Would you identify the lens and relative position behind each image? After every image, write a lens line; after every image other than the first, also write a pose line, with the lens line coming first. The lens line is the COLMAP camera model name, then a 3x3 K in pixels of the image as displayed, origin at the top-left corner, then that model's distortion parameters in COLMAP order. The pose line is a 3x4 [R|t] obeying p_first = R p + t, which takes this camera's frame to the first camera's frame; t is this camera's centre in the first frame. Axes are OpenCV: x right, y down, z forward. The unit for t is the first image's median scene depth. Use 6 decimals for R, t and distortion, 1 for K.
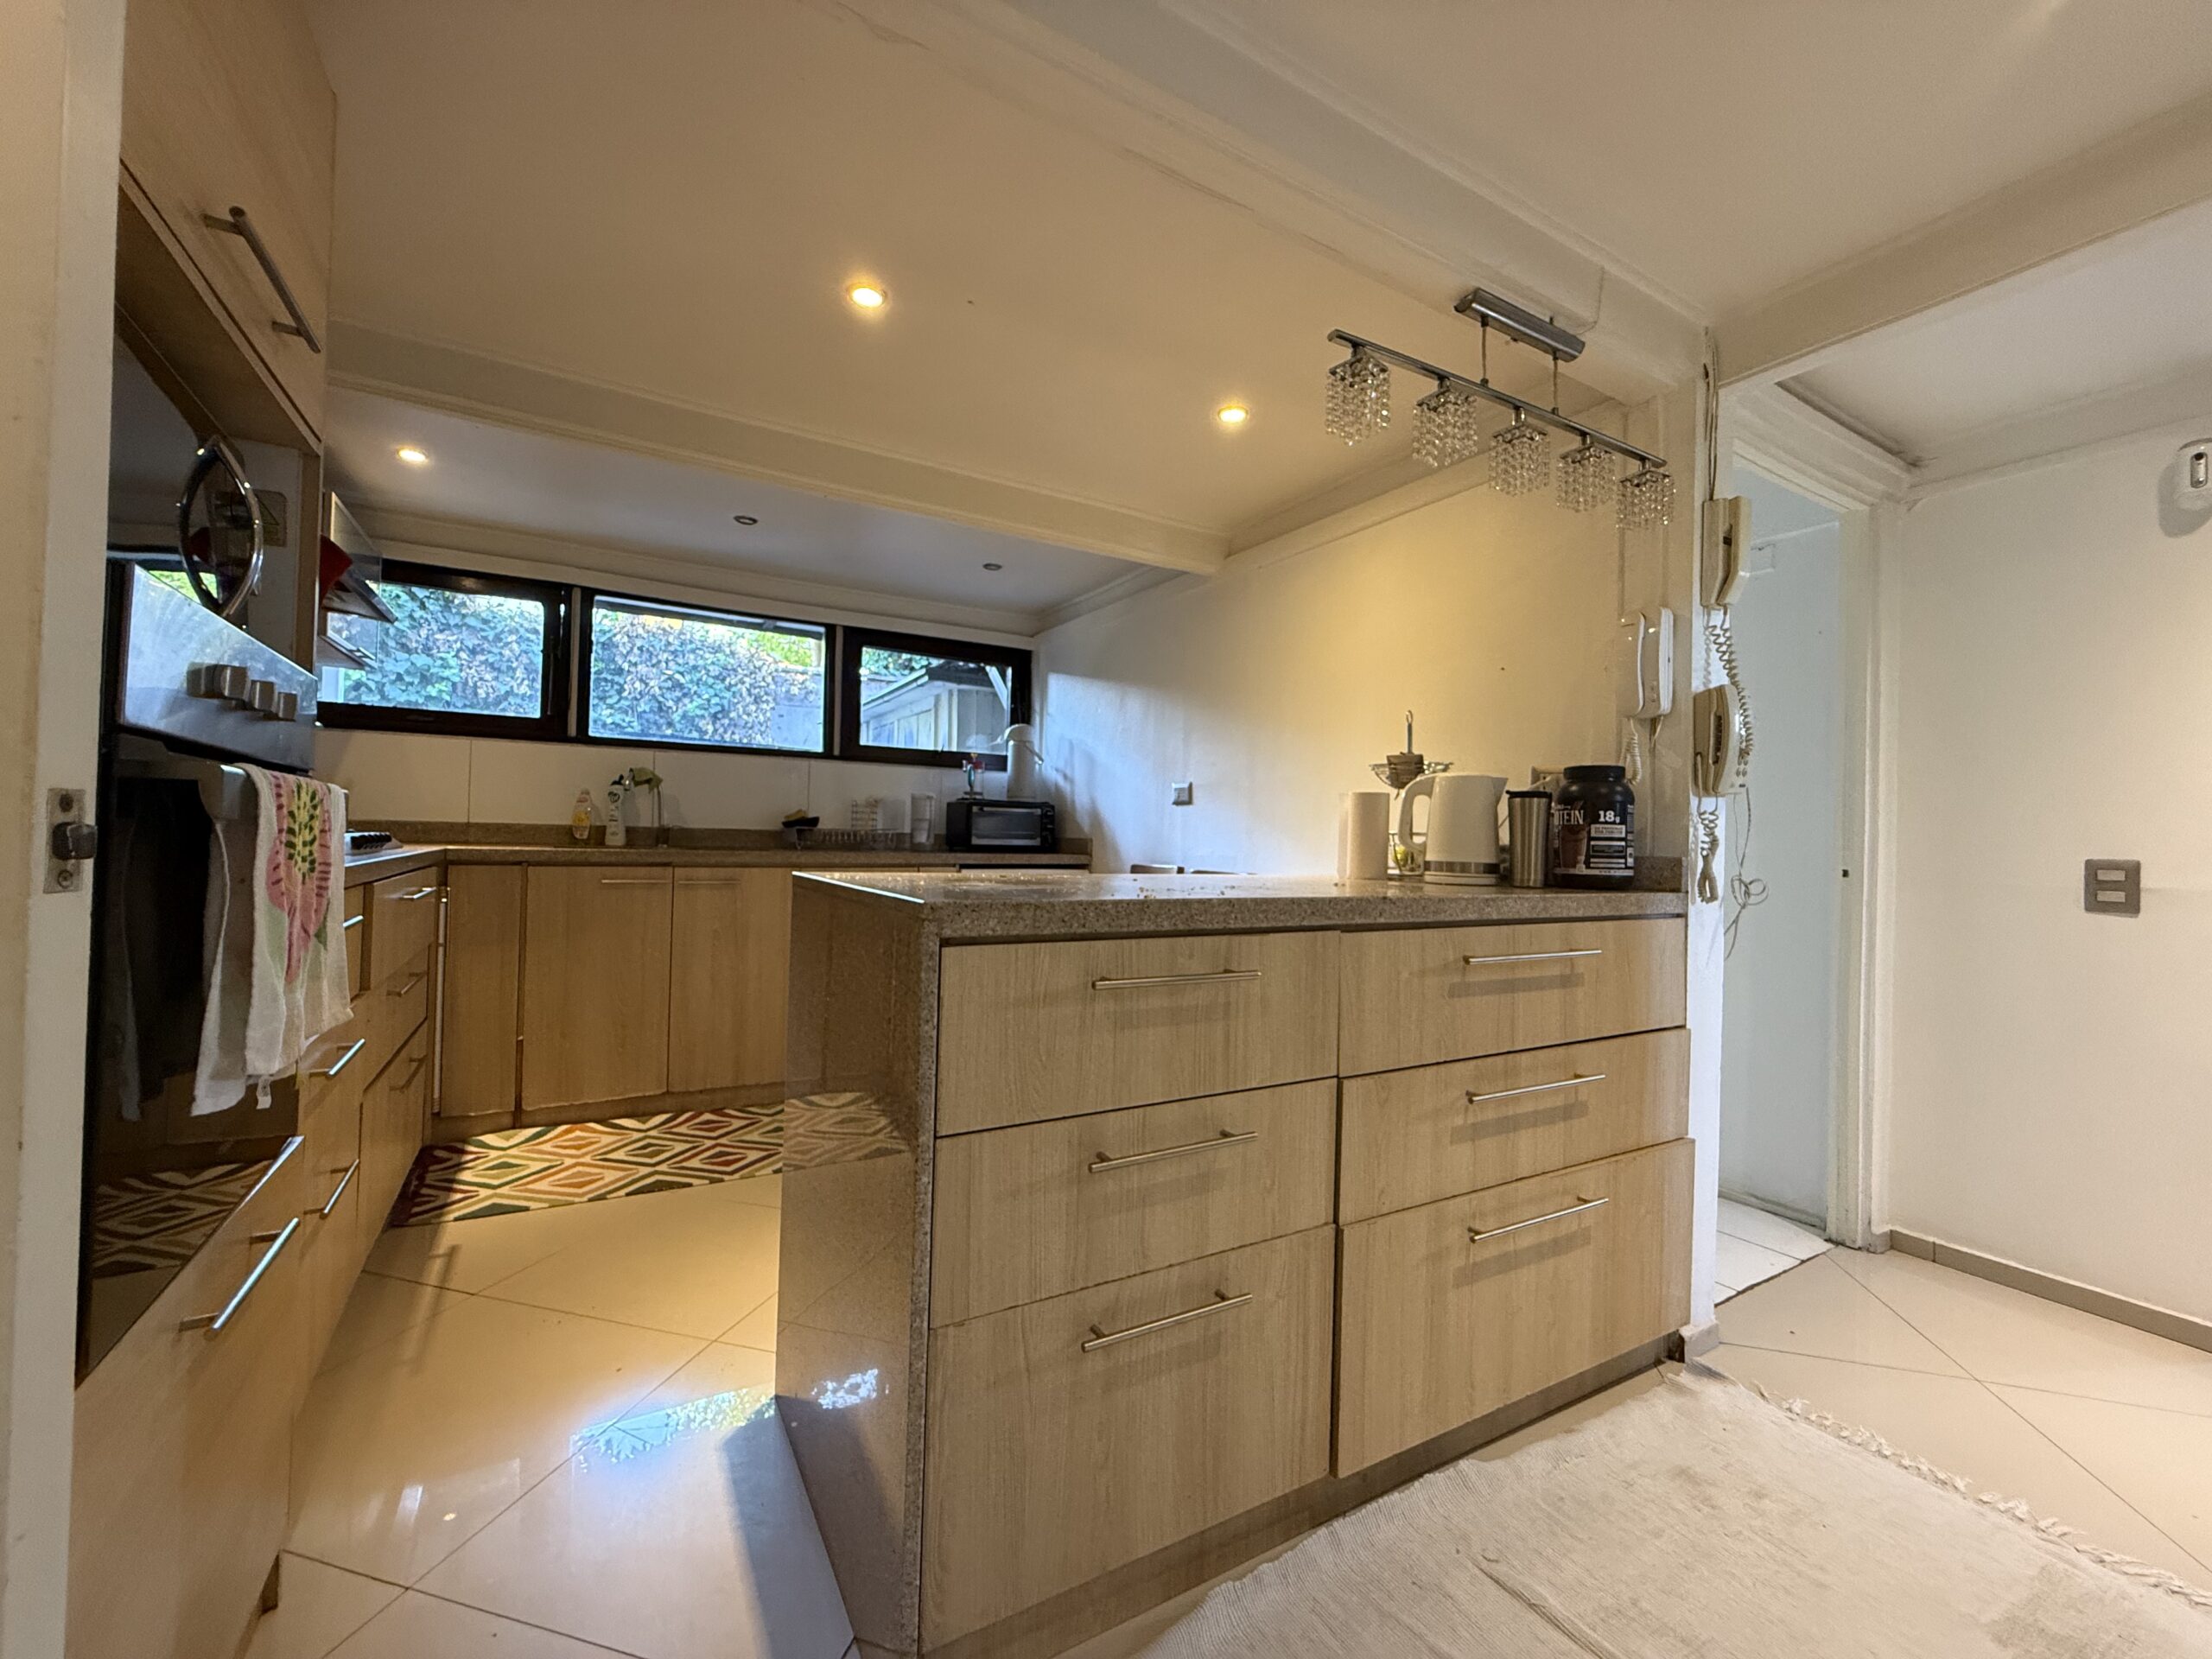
lens RADIAL K [[895.9, 0, 1100.1], [0, 895.9, 830.9], [0, 0, 1]] dist [0.003118, 0.000373]
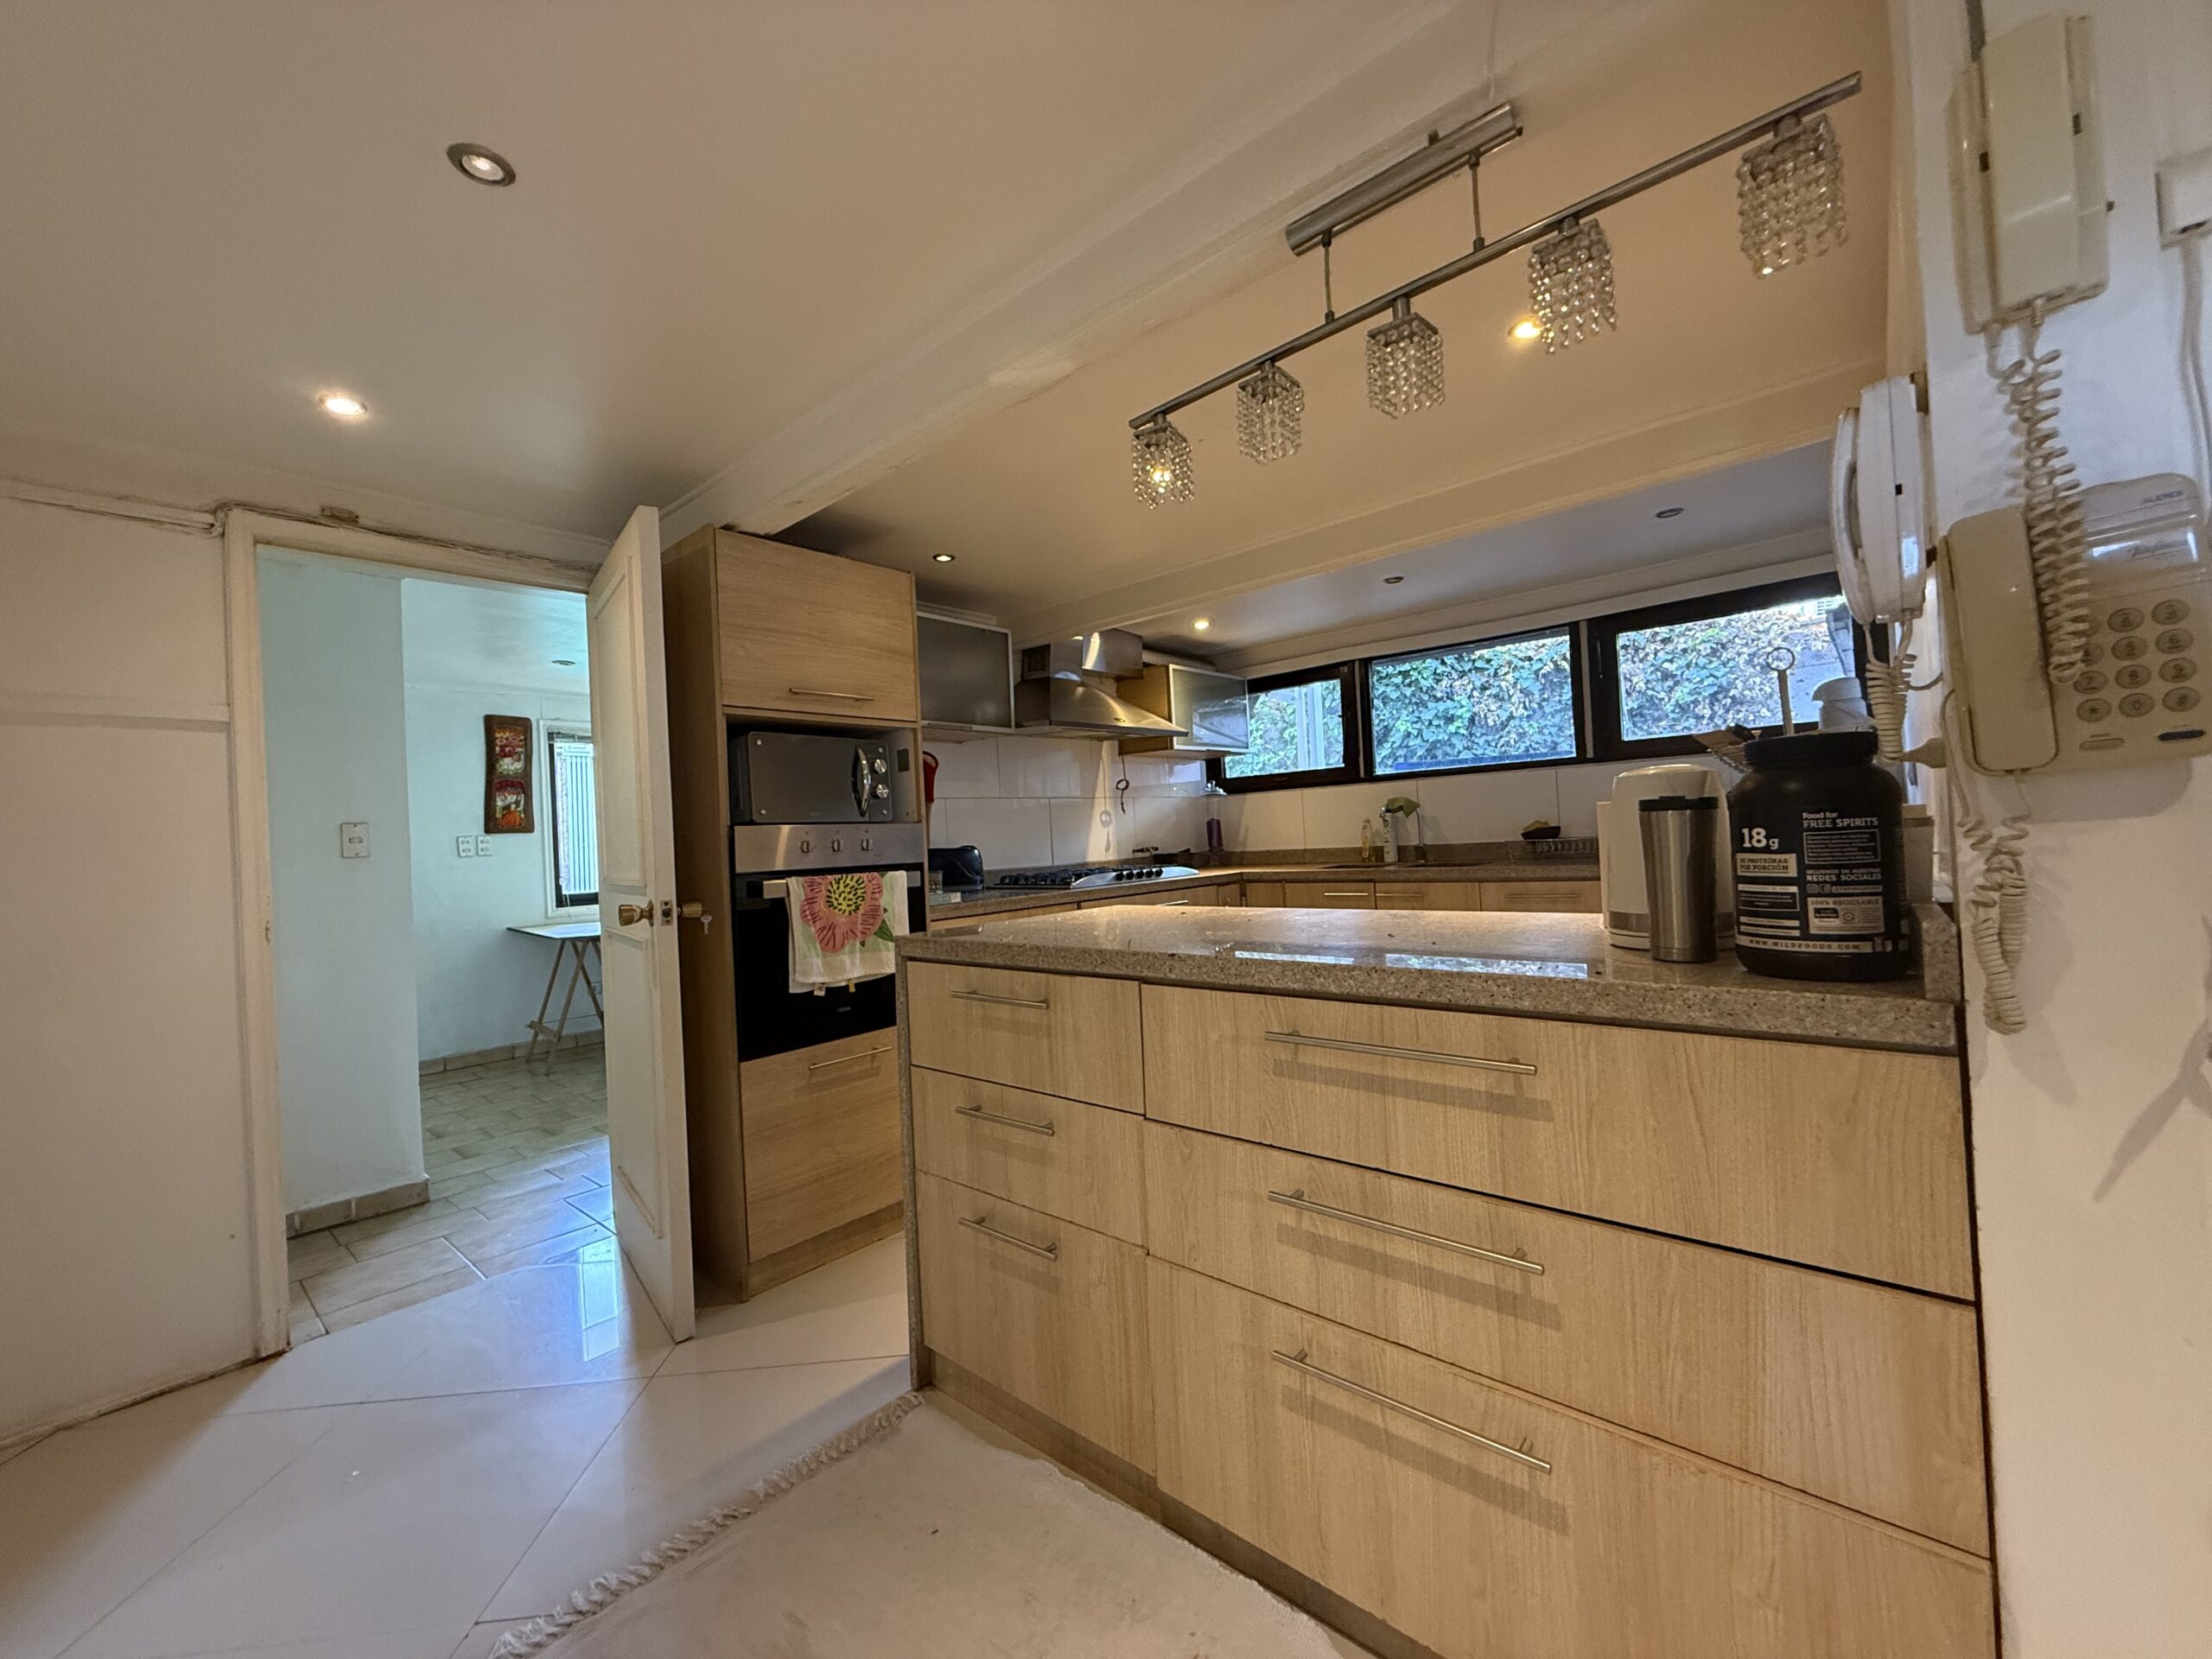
lens RADIAL K [[895.9, 0, 1093.4], [0, 895.9, 827.0], [0, 0, 1]] dist [0.003118, 0.000373]
pose [[0.295347, -0.053013, -0.953918, 0.564680], [0.067107, 0.997144, -0.034639, -0.018090], [0.953030, -0.053784, 0.298061, 0.275786]]
